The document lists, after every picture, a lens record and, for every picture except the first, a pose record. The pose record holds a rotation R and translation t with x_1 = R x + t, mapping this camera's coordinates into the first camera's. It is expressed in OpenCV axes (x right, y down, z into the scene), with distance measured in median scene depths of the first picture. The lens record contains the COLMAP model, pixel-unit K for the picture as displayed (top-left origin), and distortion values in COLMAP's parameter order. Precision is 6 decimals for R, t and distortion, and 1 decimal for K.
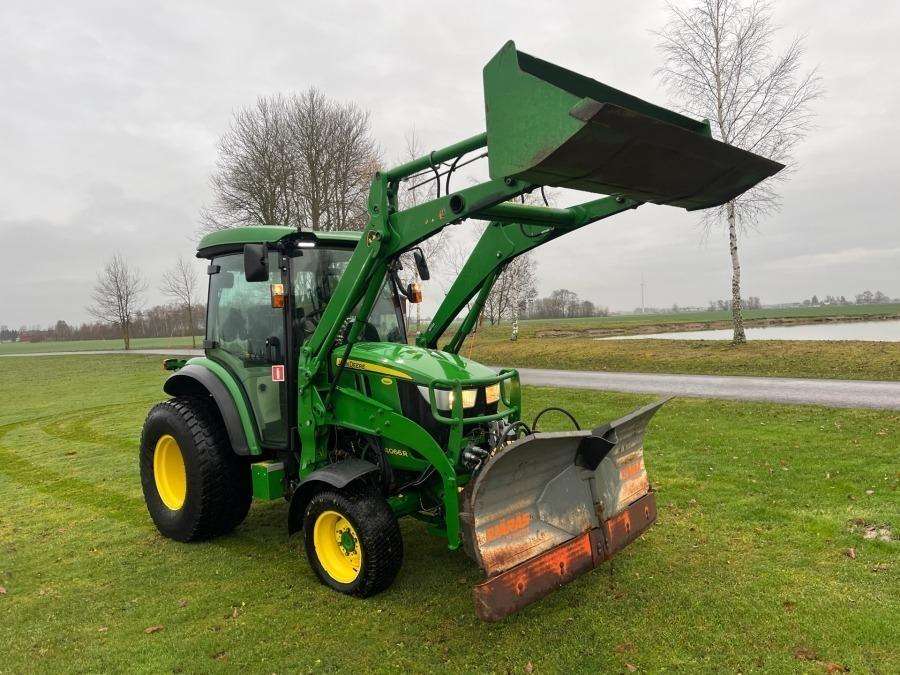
lens RADIAL K [[683.8, 0, 450.0], [0, 683.8, 337.5], [0, 0, 1]] dist [0.078028, -0.105646]
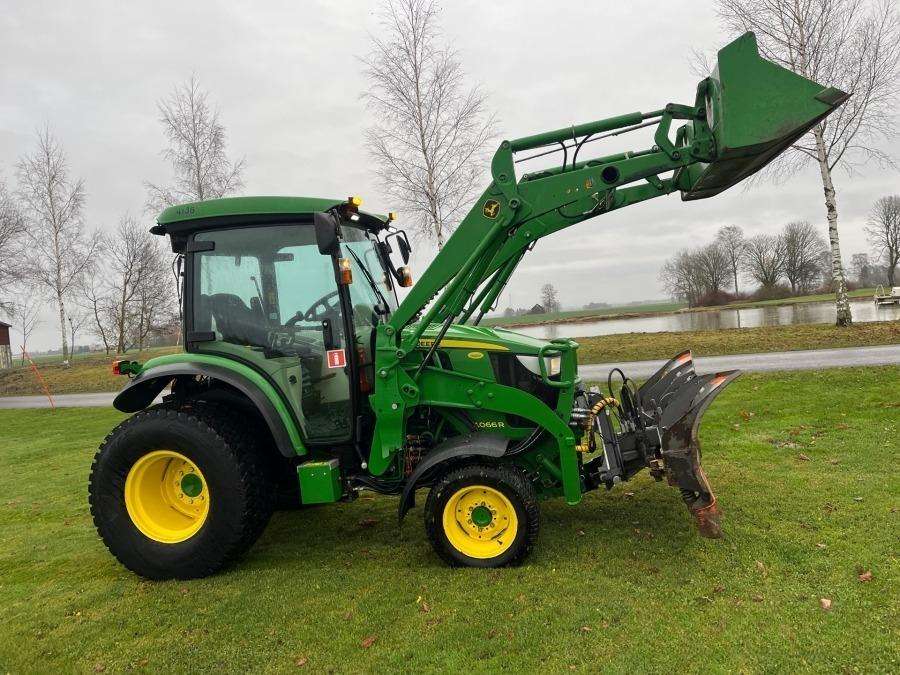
lens RADIAL K [[689.5, 0, 450.0], [0, 689.5, 341.1], [0, 0, 1]] dist [0.077378, -0.118287]
pose [[0.855905, -0.044201, 0.515241, -0.627886], [0.060267, 0.998077, -0.014493, 0.055161], [-0.513610, 0.043457, 0.856923, 0.158164]]
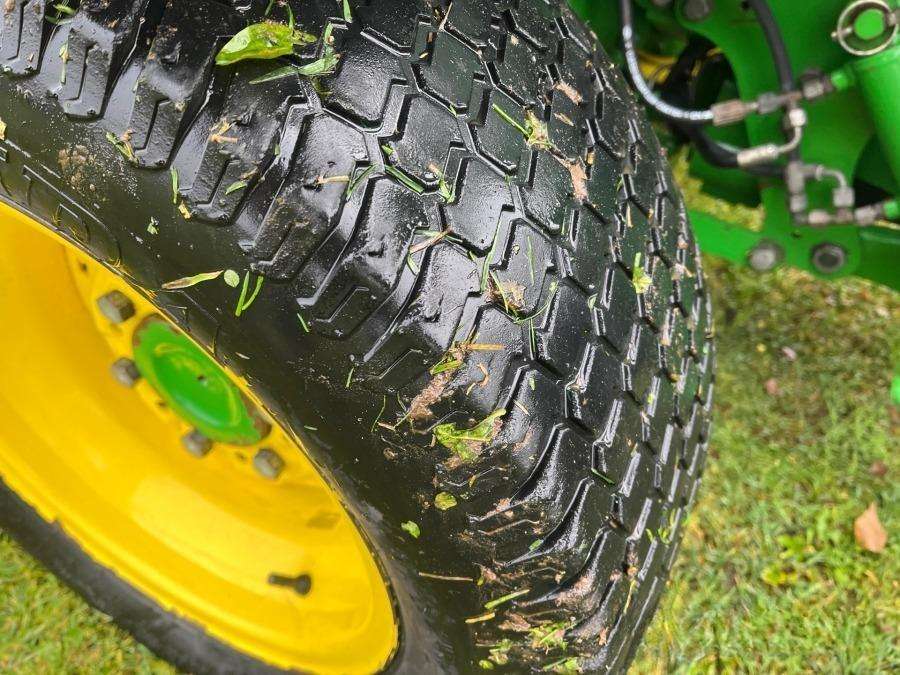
lens RADIAL K [[689.5, 0, 450.0], [0, 689.5, 341.1], [0, 0, 1]] dist [0.077378, -0.118287]
pose [[0.958982, -0.051992, 0.278658, -0.128317], [-0.145652, 0.752965, 0.641739, 0.189844], [-0.243185, -0.656003, 0.714507, 0.836200]]
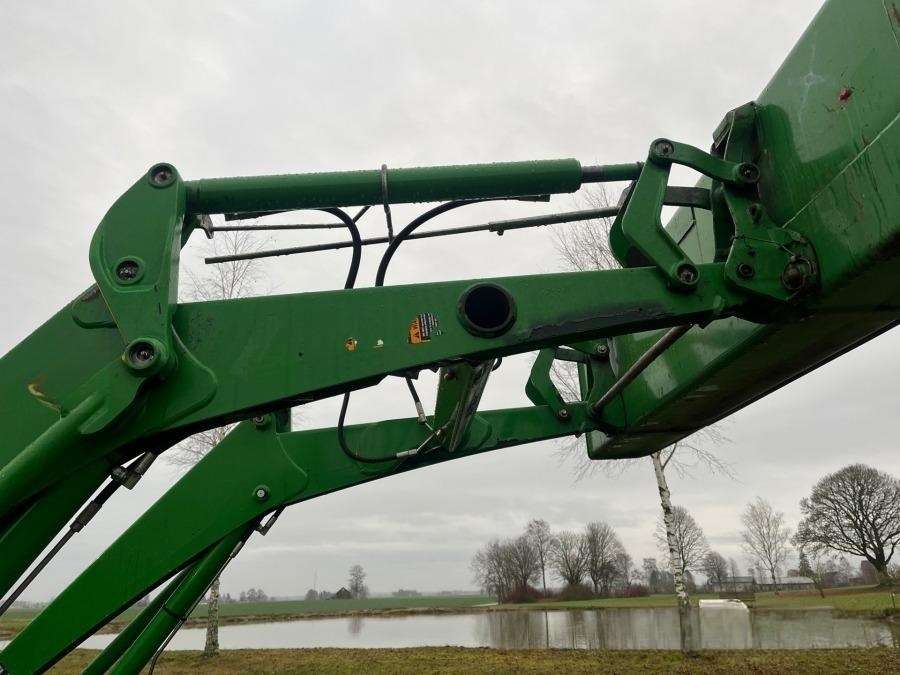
lens RADIAL K [[683.8, 0, 450.0], [0, 683.8, 337.5], [0, 0, 1]] dist [0.078028, -0.105646]
pose [[0.687854, 0.277679, 0.670635, -0.176841], [0.012427, 0.919291, -0.393382, -0.040964], [-0.725742, 0.278924, 0.628888, 0.646075]]
